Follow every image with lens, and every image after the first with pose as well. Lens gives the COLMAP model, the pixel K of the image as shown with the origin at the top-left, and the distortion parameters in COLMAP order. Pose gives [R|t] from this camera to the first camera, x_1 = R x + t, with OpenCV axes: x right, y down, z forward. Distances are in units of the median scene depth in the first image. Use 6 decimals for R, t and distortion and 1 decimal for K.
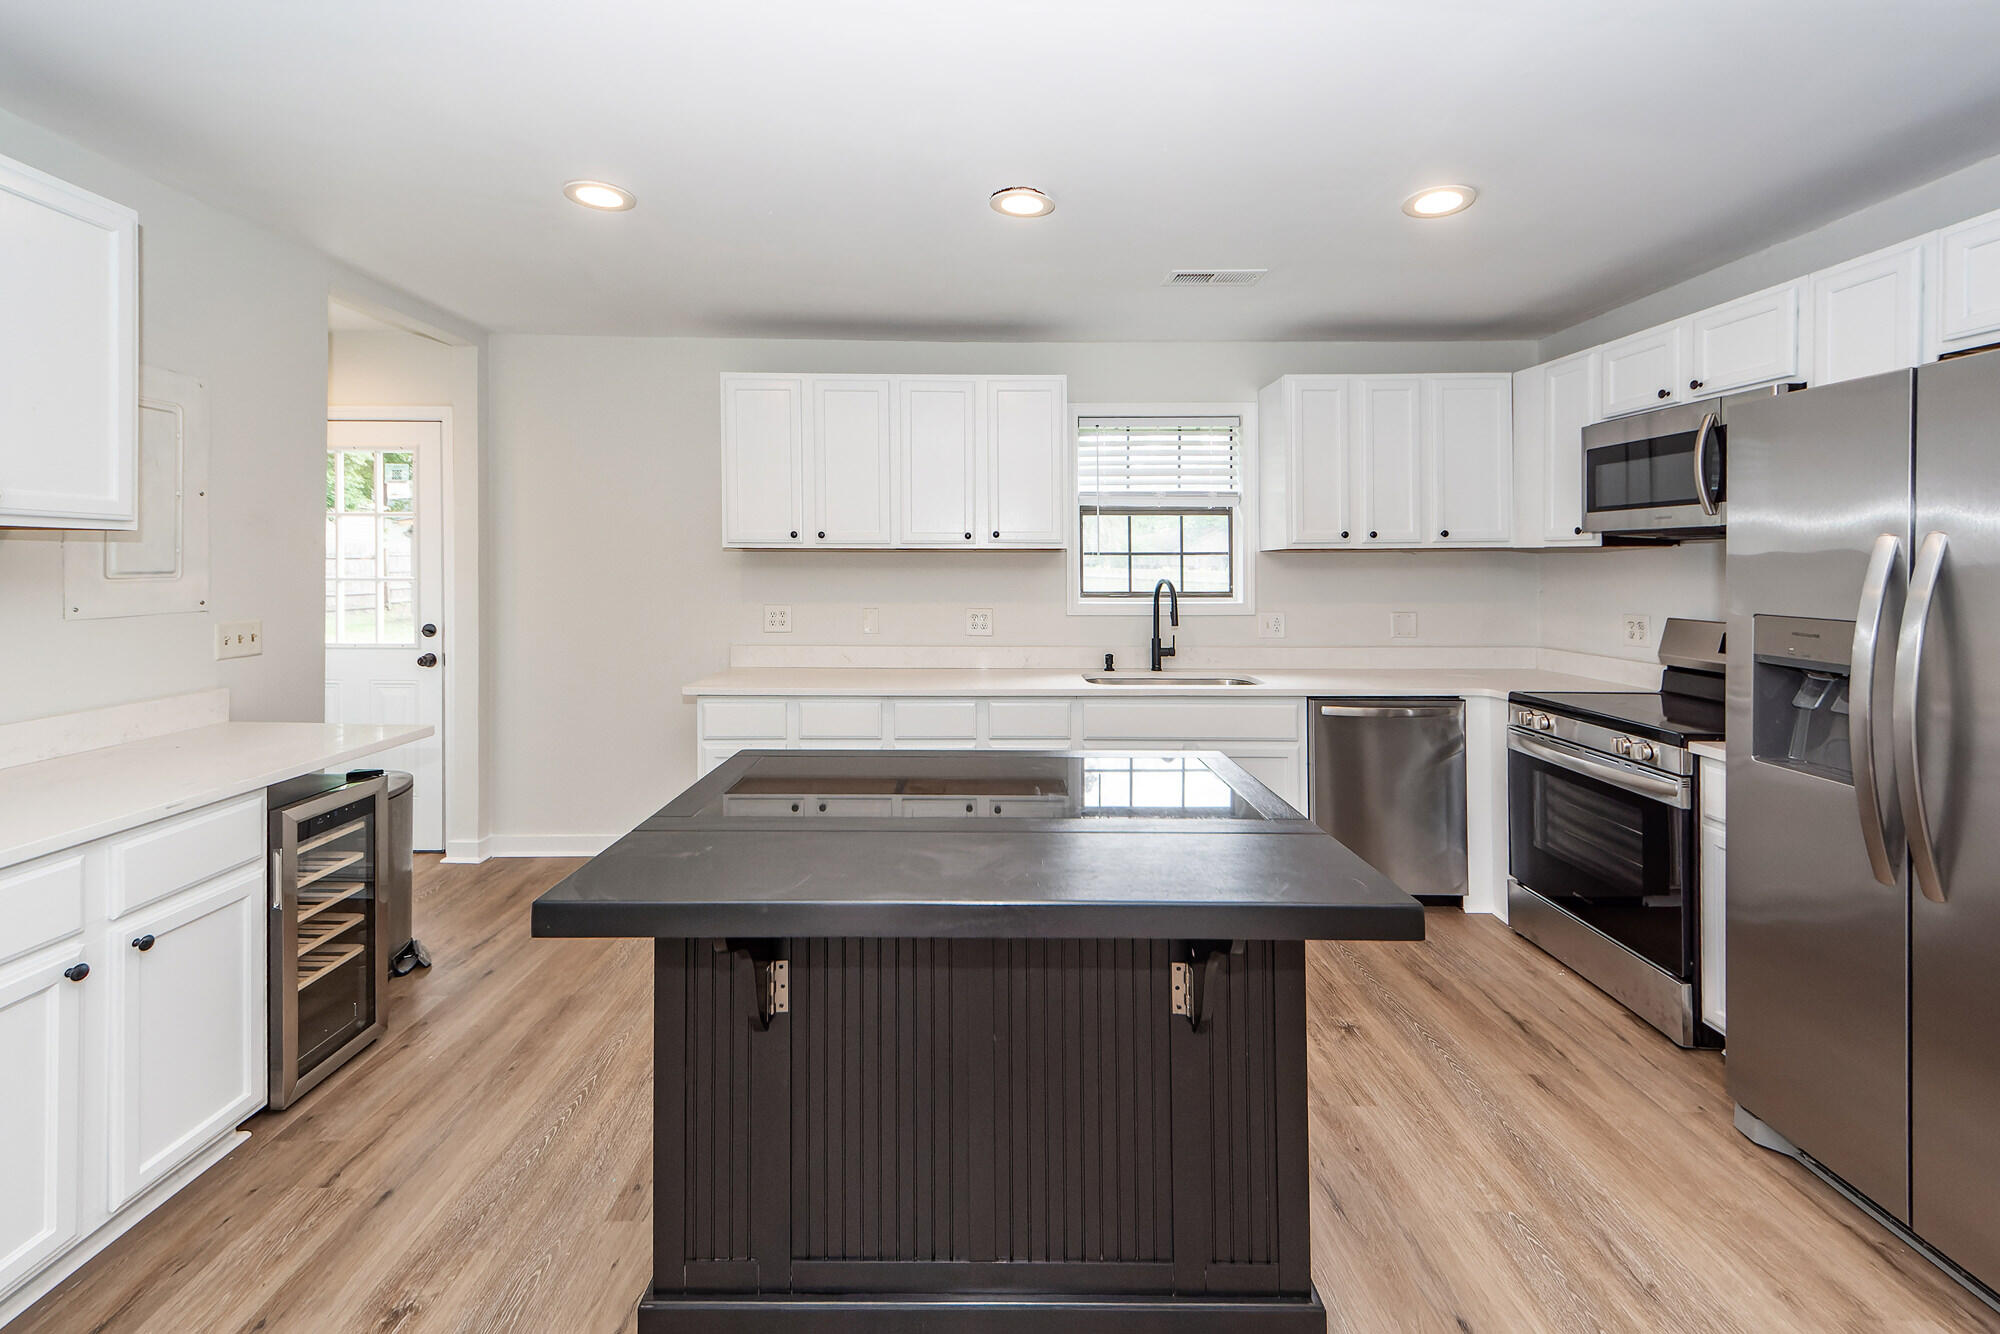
lens RADIAL K [[773.6, 0, 995.9], [0, 773.6, 568.4], [0, 0, 1]] dist [0.009250, -0.004699]
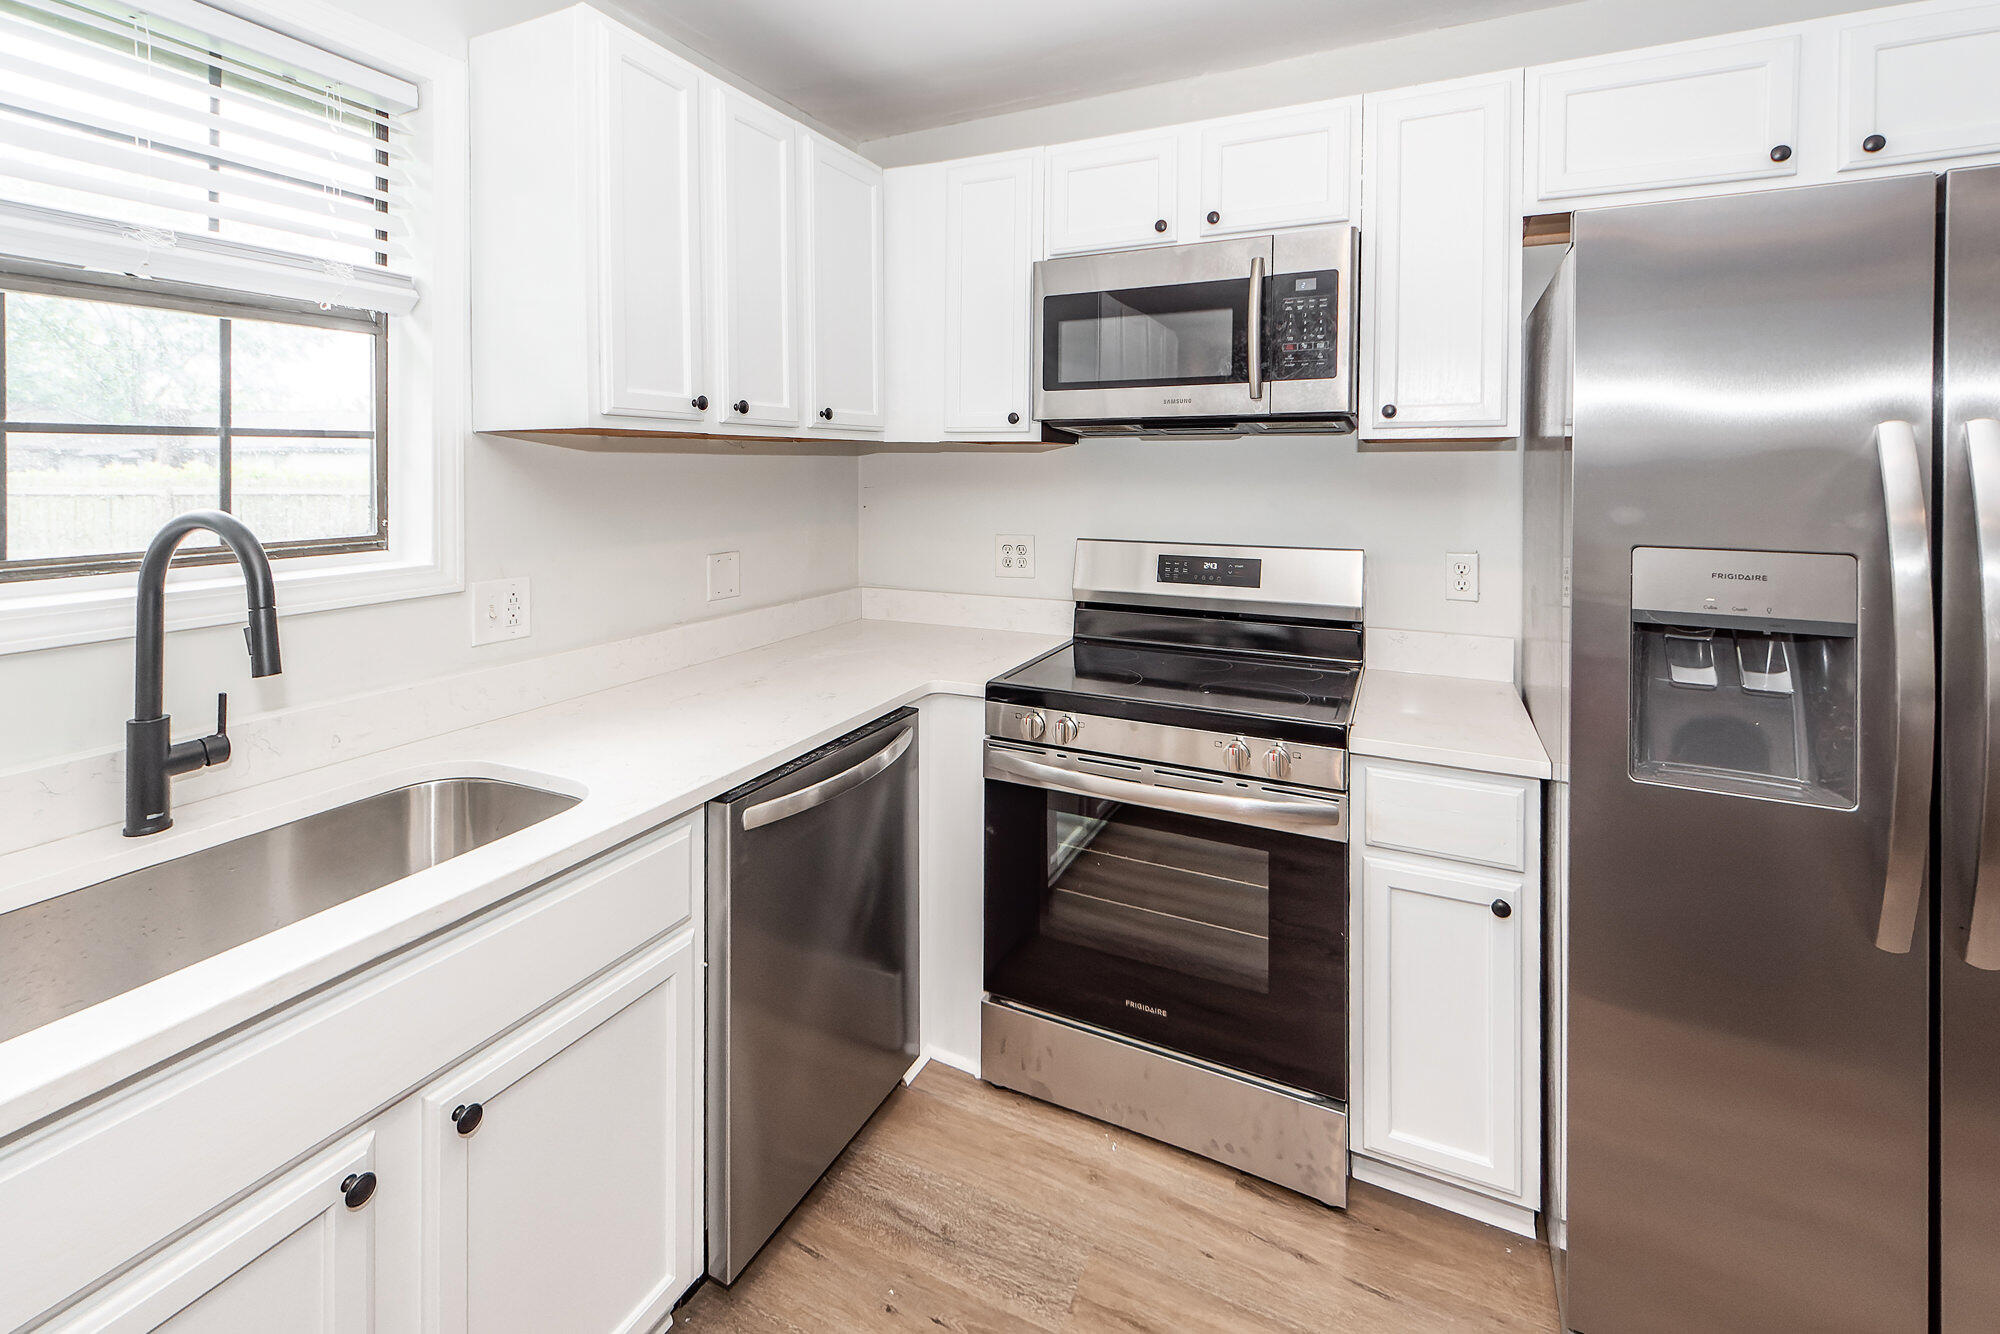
lens RADIAL K [[881.7, 0, 990.5], [0, 881.7, 479.2], [0, 0, 1]] dist [0.022308, 0.000170]
pose [[0.453183, -0.007372, 0.891387, 0.056949], [0.000160, 0.999966, 0.008189, -0.001232], [-0.891417, -0.003569, 0.453169, 0.623803]]
